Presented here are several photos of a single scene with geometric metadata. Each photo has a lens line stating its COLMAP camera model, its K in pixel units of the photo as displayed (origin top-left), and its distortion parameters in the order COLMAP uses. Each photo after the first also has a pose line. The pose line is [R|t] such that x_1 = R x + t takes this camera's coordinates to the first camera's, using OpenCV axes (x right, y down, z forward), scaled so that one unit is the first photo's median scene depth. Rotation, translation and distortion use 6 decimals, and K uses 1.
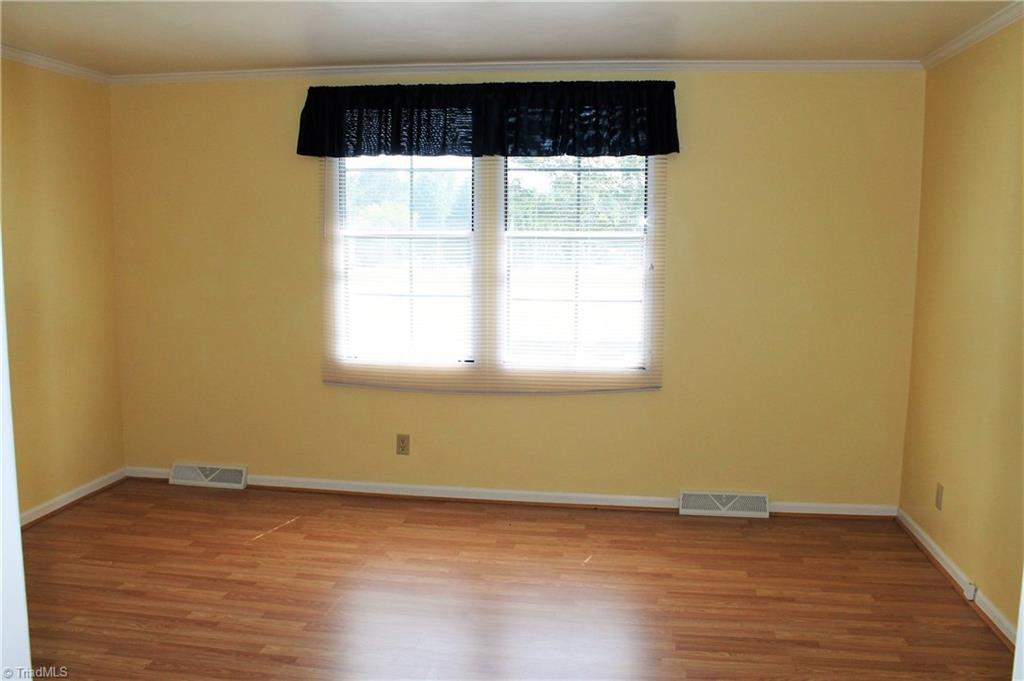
lens RADIAL K [[880.2, 0, 512.0], [0, 880.2, 340.5], [0, 0, 1]] dist [-0.162035, 0.150133]
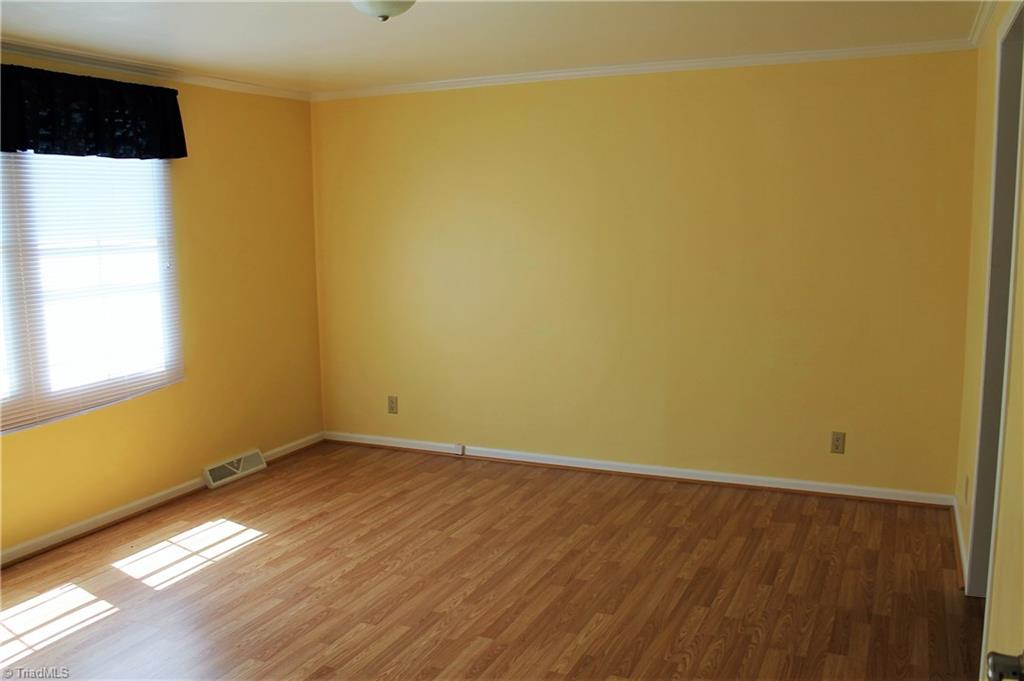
lens RADIAL K [[880.2, 0, 512.0], [0, 880.2, 340.5], [0, 0, 1]] dist [-0.162035, 0.150133]
pose [[0.300769, -0.154063, 0.941171, -0.750042], [0.146274, 0.982641, 0.114107, -0.056096], [-0.942413, 0.103350, 0.318083, 0.313105]]
